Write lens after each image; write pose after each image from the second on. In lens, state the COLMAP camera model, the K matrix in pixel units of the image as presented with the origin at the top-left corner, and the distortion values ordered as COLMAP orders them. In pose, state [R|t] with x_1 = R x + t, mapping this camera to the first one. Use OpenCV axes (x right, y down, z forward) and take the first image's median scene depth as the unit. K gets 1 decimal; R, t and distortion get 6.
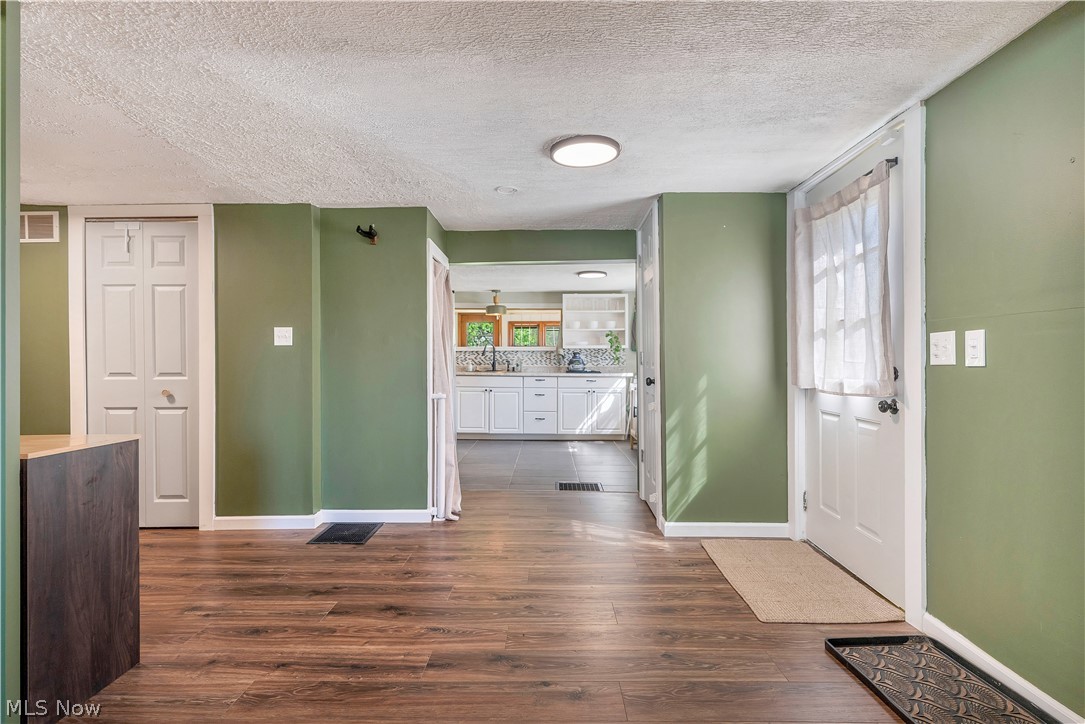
lens RADIAL K [[523.4, 0, 542.0], [0, 523.4, 362.2], [0, 0, 1]] dist [-0.006528, 0.002037]
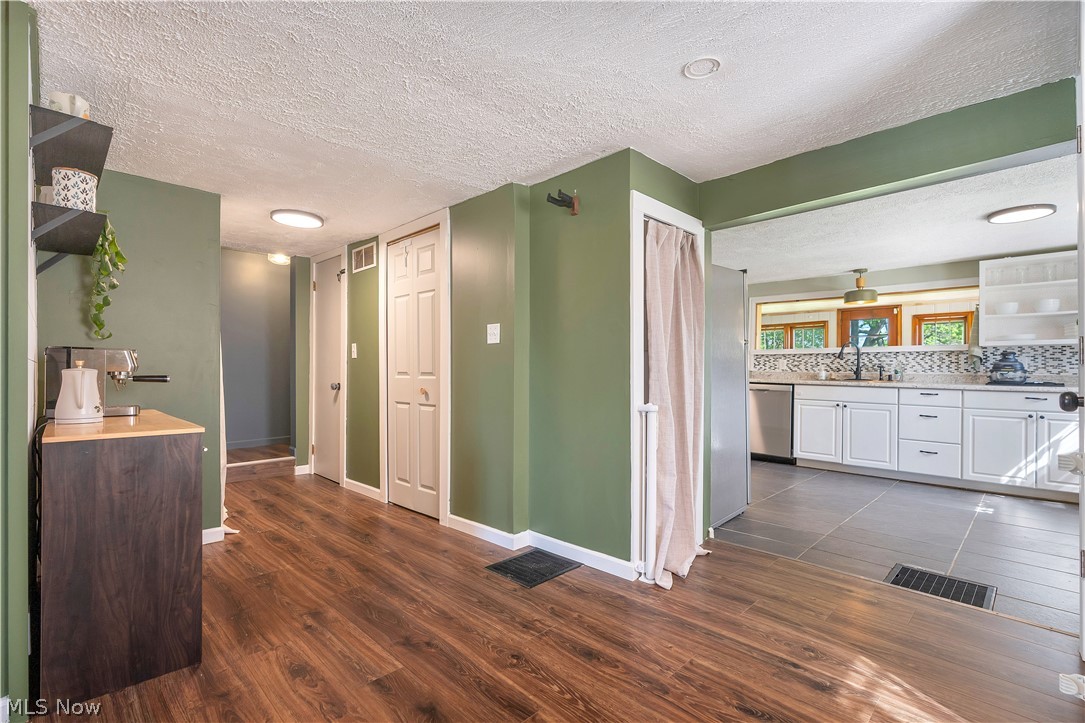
lens RADIAL K [[498.8, 0, 546.4], [0, 498.8, 371.3], [0, 0, 1]] dist [-0.003292, 0.000946]
pose [[0.717272, 0.004703, -0.696777, 0.186589], [-0.006131, 0.999981, 0.000438, 0.015886], [0.696766, 0.003958, 0.717288, 0.432714]]
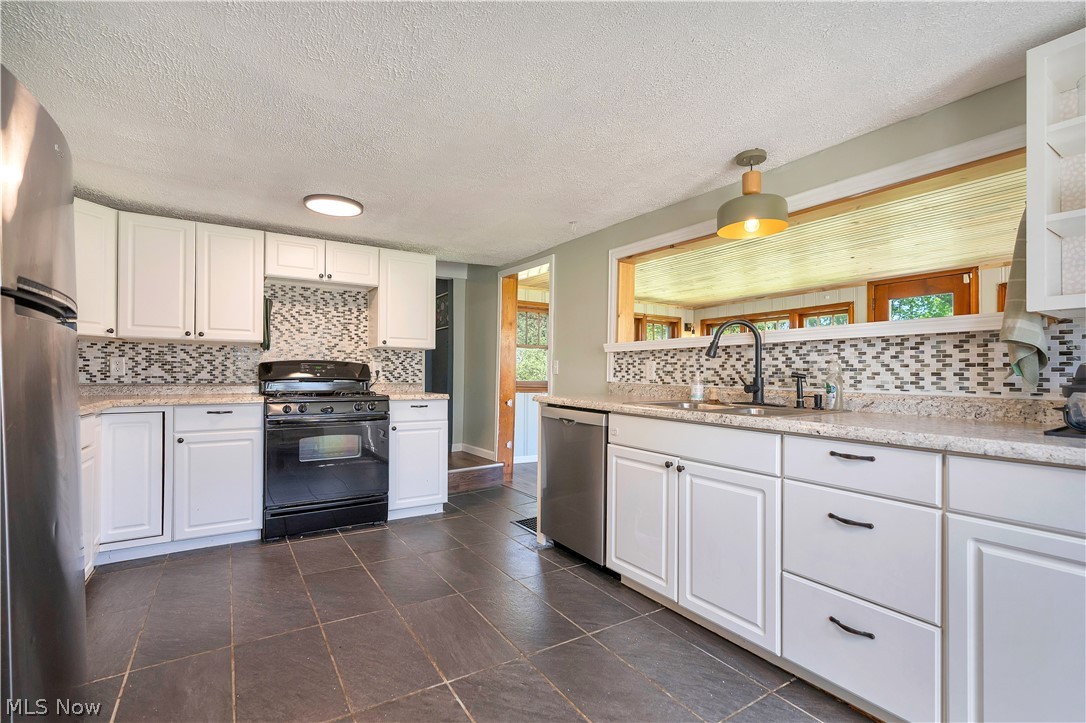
lens RADIAL K [[499.3, 0, 538.7], [0, 499.3, 372.2], [0, 0, 1]] dist [-0.003292, 0.000946]
pose [[0.550388, -0.002395, -0.834905, 0.215143], [-0.011893, 0.999872, -0.010708, 0.003043], [0.834824, 0.015823, 0.550289, 1.615615]]
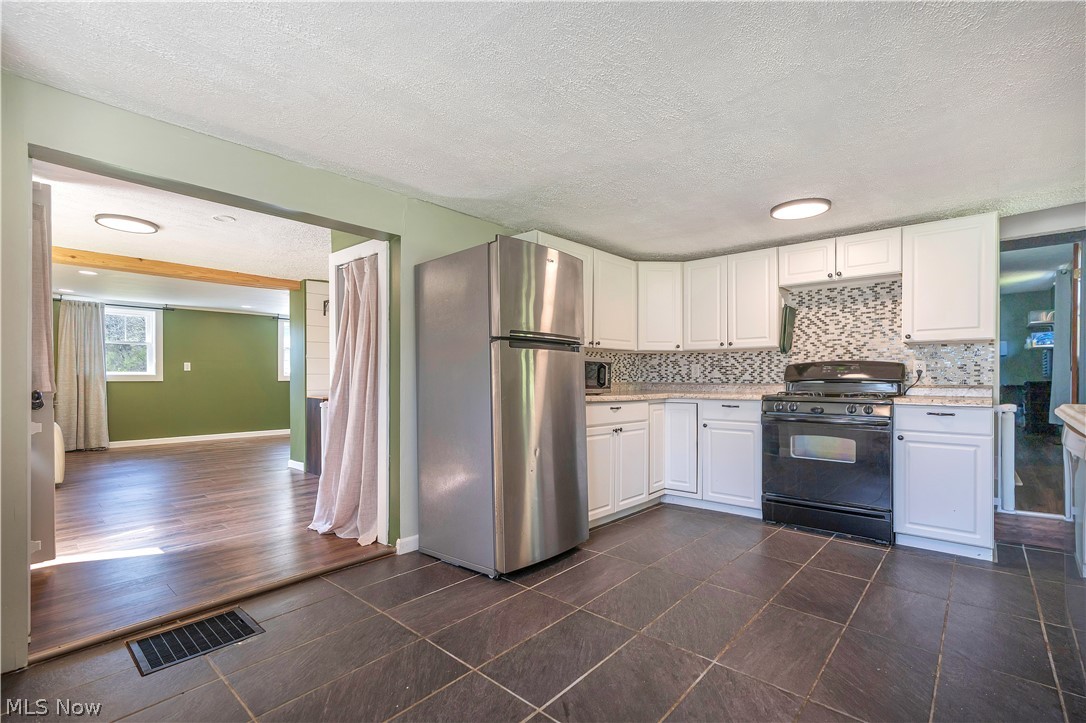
lens RADIAL K [[499.3, 0, 540.6], [0, 499.3, 384.3], [0, 0, 1]] dist [-0.003292, 0.000946]
pose [[-0.655617, 0.011842, -0.755001, 0.280283], [-0.004735, 0.999793, 0.019794, 0.003564], [0.755079, 0.016553, -0.655425, 2.129837]]
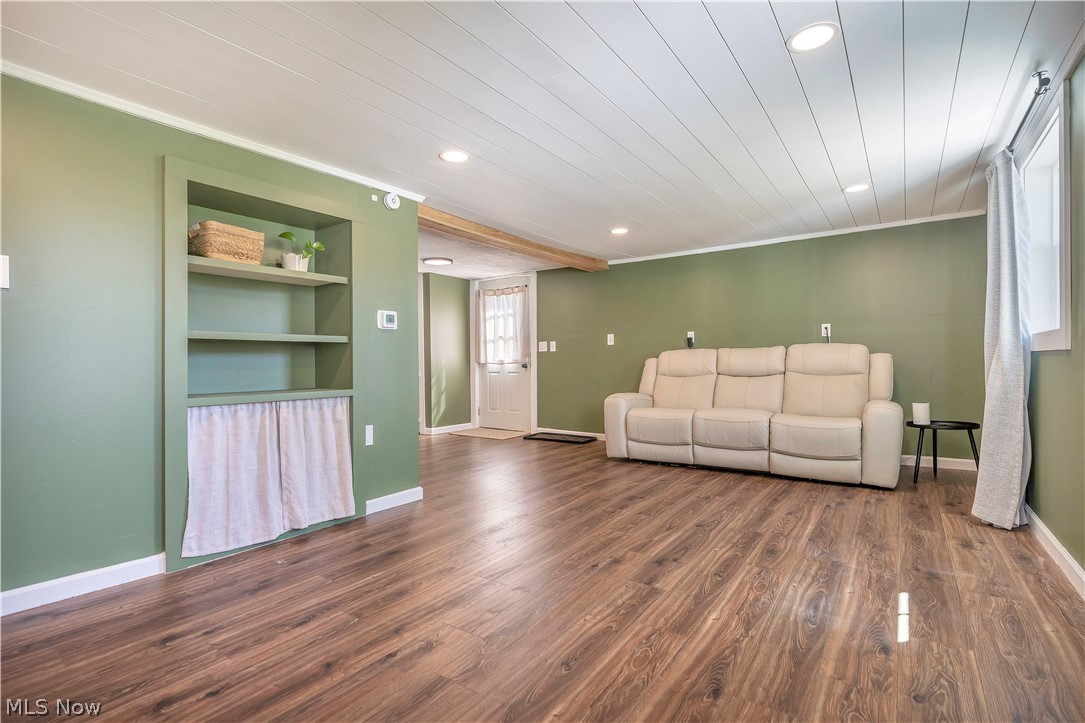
lens RADIAL K [[523.4, 0, 535.4], [0, 523.4, 365.3], [0, 0, 1]] dist [-0.006528, 0.002037]
pose [[0.550582, -0.009391, 0.834728, -1.252228], [0.013575, 0.999905, 0.002296, 0.051022], [-0.834671, 0.010068, 0.550657, -0.497460]]
